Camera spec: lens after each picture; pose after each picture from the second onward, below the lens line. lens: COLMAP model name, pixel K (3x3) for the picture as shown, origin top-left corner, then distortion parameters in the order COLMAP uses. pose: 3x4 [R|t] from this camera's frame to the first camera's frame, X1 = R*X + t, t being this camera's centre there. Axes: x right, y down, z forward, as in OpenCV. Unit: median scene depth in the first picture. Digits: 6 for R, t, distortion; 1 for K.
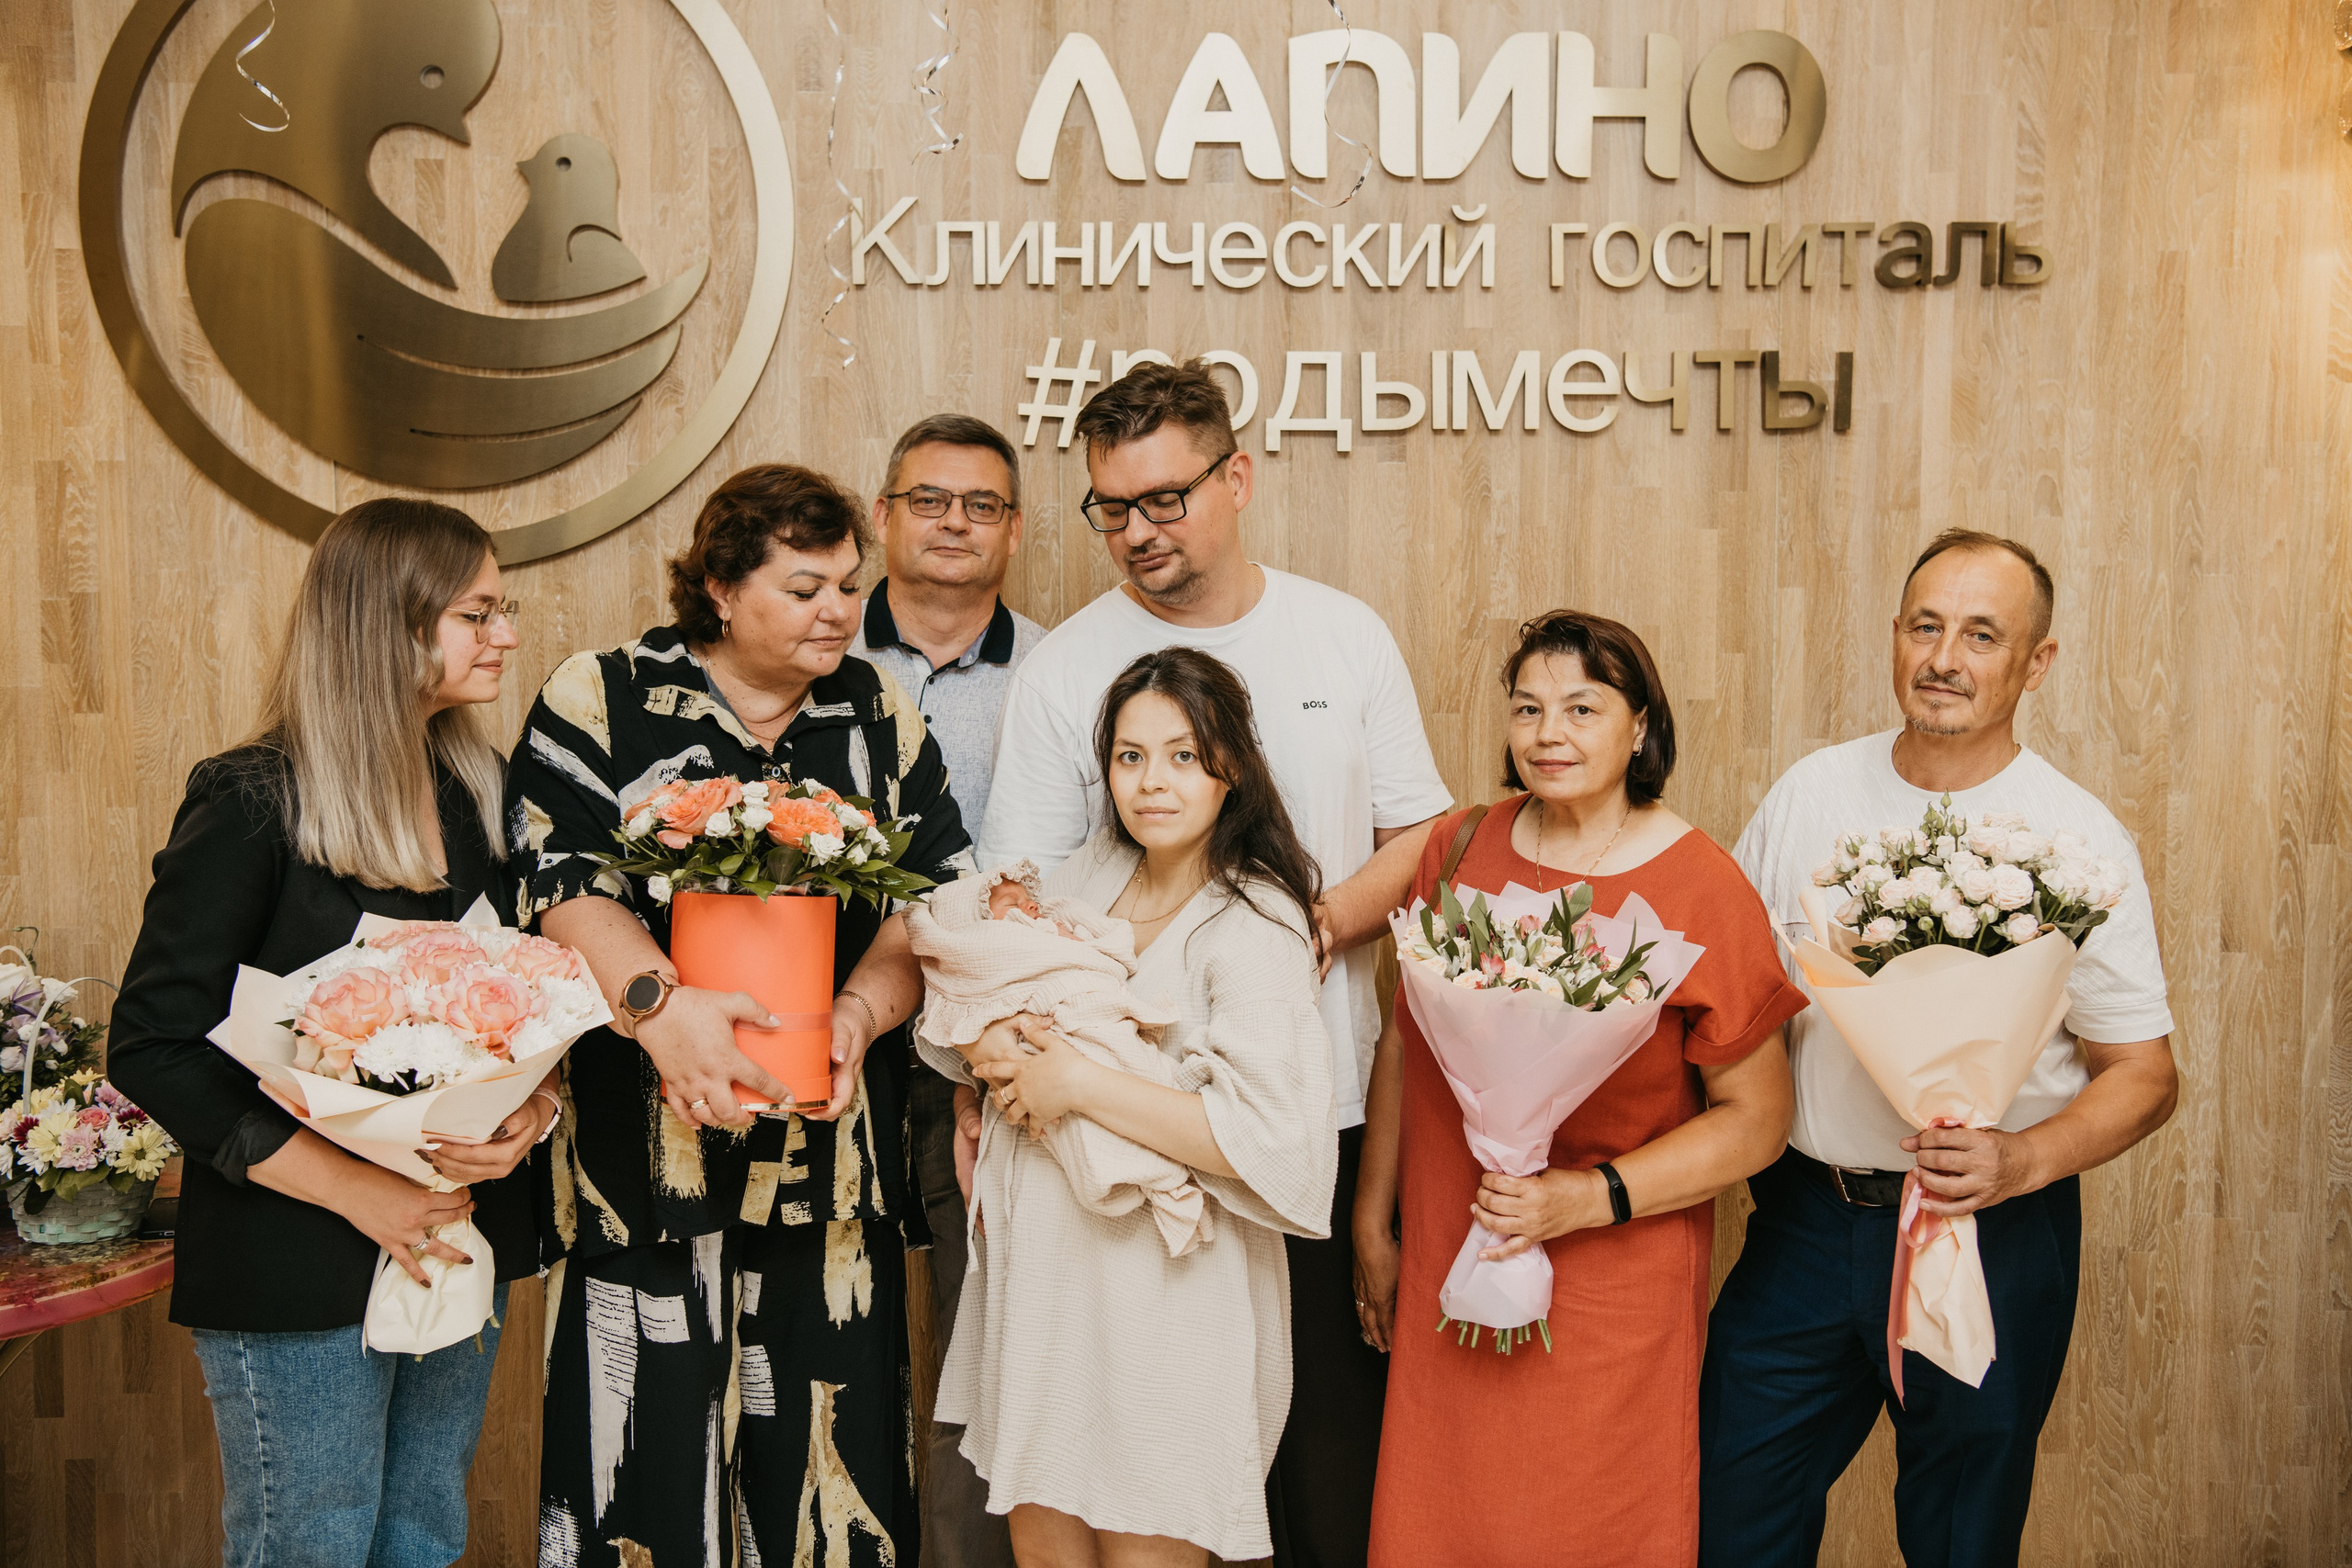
lens RADIAL K [[2480.5, 0, 1181.5], [0, 2480.5, 771.7], [0, 0, 1]] dist [0.024387, 0.132231]
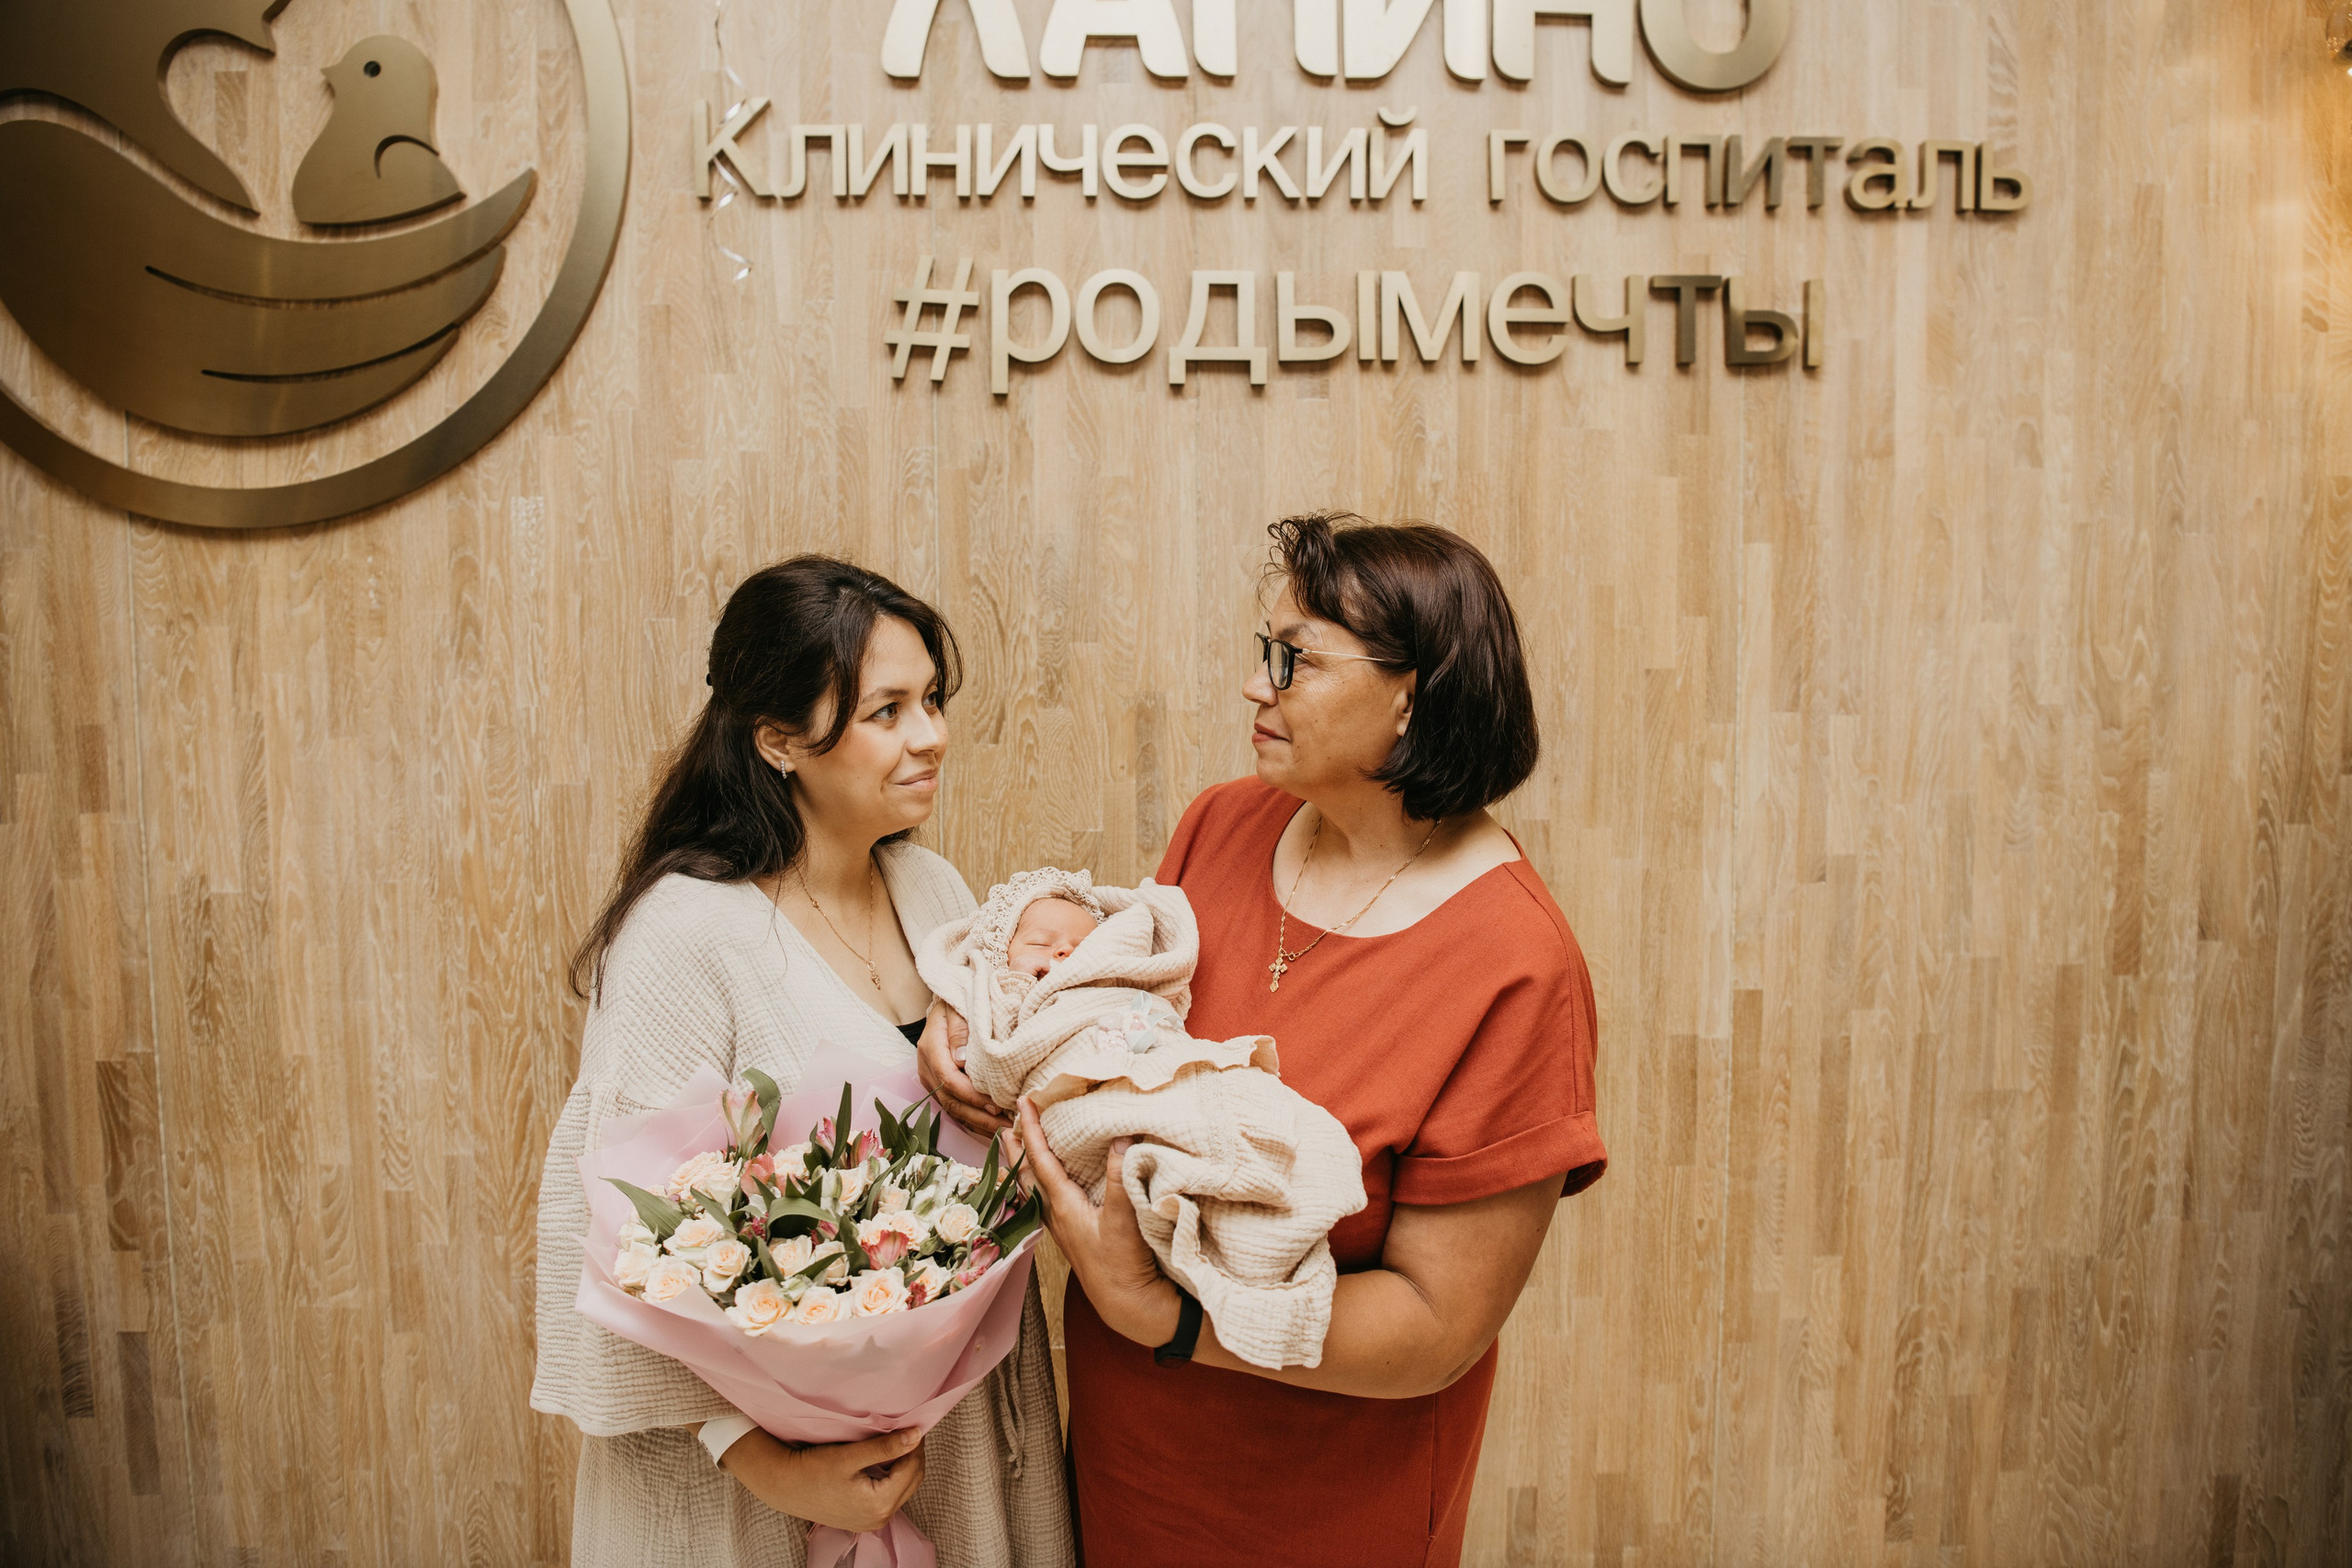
lens RADIAL K [[1622.3, 0, 1182.3], [0, 1622.3, 767.8], [0, 0, 1]] dist [-0.075246, 0.017473]
pose [[0.999836, -0.005590, 0.017221, 0.028027], [0.005655, 0.999977, -0.003682, 0.007795], [-0.017200, 0.003779, 0.999845, 0.431017]]
